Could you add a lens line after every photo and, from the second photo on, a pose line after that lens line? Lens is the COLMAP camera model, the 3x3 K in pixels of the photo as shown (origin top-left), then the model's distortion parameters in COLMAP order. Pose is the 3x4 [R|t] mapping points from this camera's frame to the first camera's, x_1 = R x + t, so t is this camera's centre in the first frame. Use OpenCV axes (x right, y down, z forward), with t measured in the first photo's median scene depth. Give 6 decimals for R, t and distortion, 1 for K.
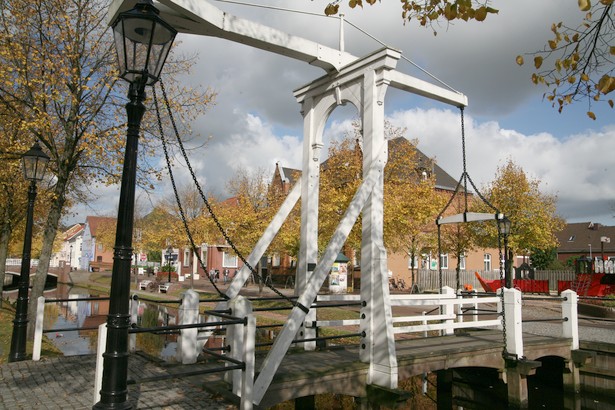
lens RADIAL K [[500.4, 0, 309.9], [0, 500.4, 201.3], [0, 0, 1]] dist [-0.070704, 0.041813]
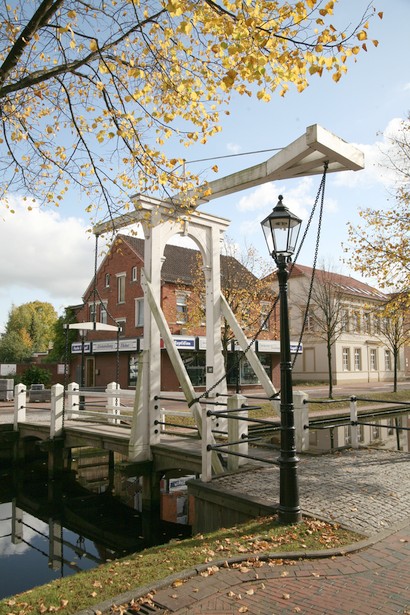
lens RADIAL K [[499.7, 0, 205.1], [0, 499.7, 305.3], [0, 0, 1]] dist [-0.074320, 0.002671]
pose [[-0.146237, 0.104732, 0.983690, -0.954948], [-0.131234, 0.983537, -0.124225, 0.099706], [-0.980506, -0.147260, -0.130085, 0.922395]]
